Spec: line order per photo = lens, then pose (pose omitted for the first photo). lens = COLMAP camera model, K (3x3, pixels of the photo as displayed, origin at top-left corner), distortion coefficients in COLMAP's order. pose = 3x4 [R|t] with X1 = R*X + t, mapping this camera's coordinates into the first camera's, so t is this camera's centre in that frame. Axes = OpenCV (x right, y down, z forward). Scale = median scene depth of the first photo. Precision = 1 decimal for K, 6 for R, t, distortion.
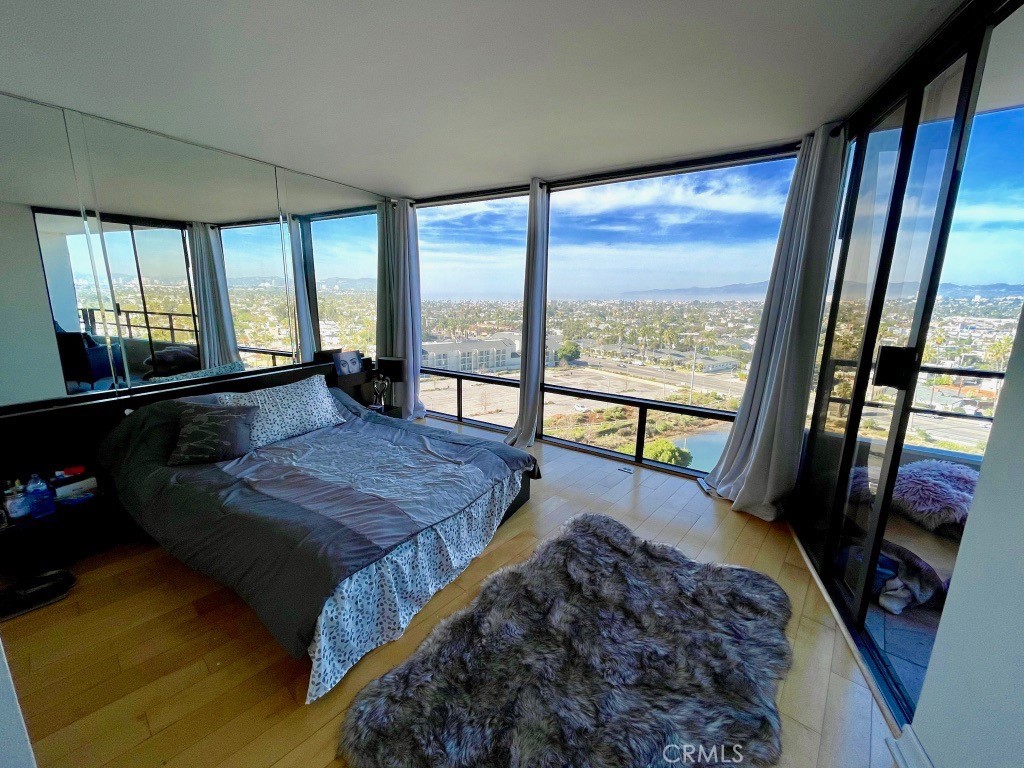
lens RADIAL K [[410.5, 0, 506.2], [0, 410.5, 385.8], [0, 0, 1]] dist [-0.007174, -0.000375]
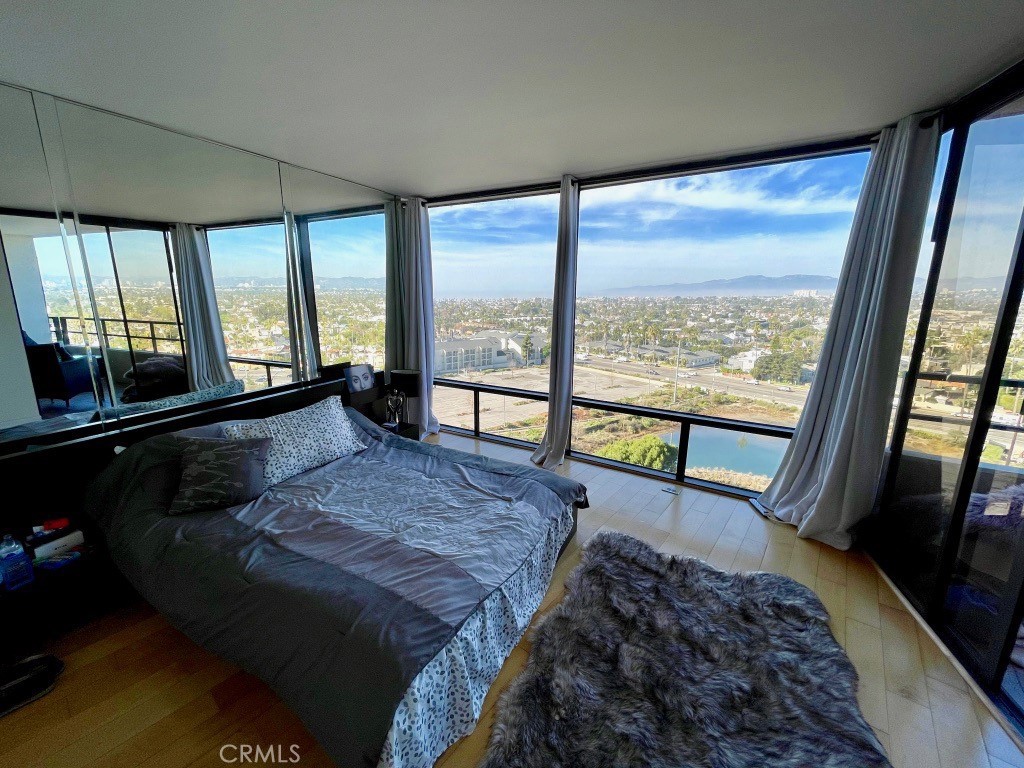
lens RADIAL K [[410.5, 0, 505.8], [0, 410.5, 385.6], [0, 0, 1]] dist [-0.007174, -0.000375]
pose [[0.999266, -0.017909, 0.033853, -0.103752], [0.017756, 0.999831, 0.004824, -0.041910], [-0.033934, -0.004220, 0.999415, 0.087377]]
